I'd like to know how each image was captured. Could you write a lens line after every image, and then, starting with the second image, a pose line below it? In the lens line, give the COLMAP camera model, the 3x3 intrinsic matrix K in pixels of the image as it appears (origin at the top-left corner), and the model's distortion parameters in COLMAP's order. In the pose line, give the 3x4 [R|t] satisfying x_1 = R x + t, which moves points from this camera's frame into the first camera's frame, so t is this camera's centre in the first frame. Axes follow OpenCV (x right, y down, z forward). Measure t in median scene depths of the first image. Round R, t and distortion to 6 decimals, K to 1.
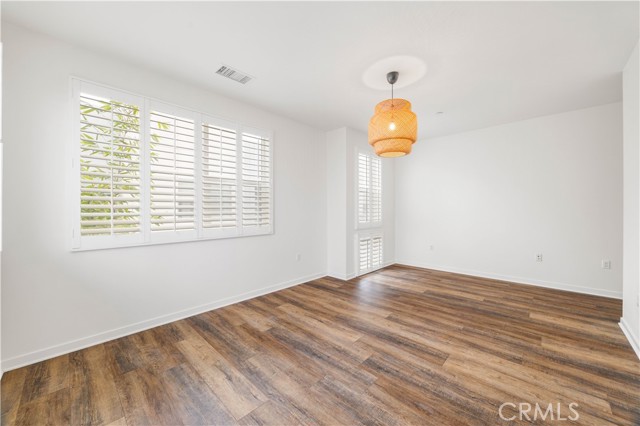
lens RADIAL K [[247.4, 0, 318.3], [0, 247.4, 209.1], [0, 0, 1]] dist [-0.000305, -0.000071]
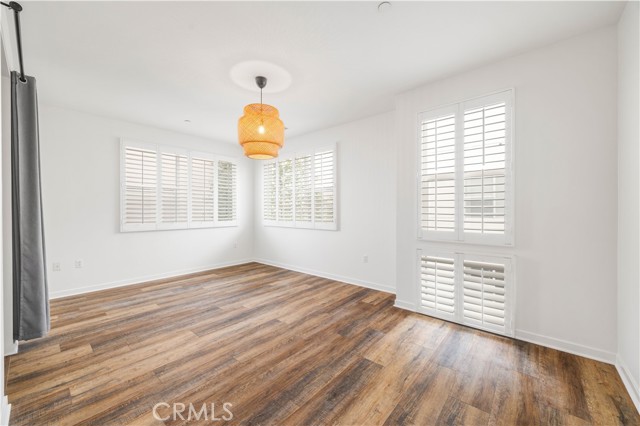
lens RADIAL K [[247.4, 0, 318.3], [0, 247.4, 209.1], [0, 0, 1]] dist [-0.000305, -0.000071]
pose [[0.036125, -0.001130, -0.999347, 1.390157], [0.004924, 0.999987, -0.000953, -0.001053], [0.999335, -0.004886, 0.036130, 1.237769]]
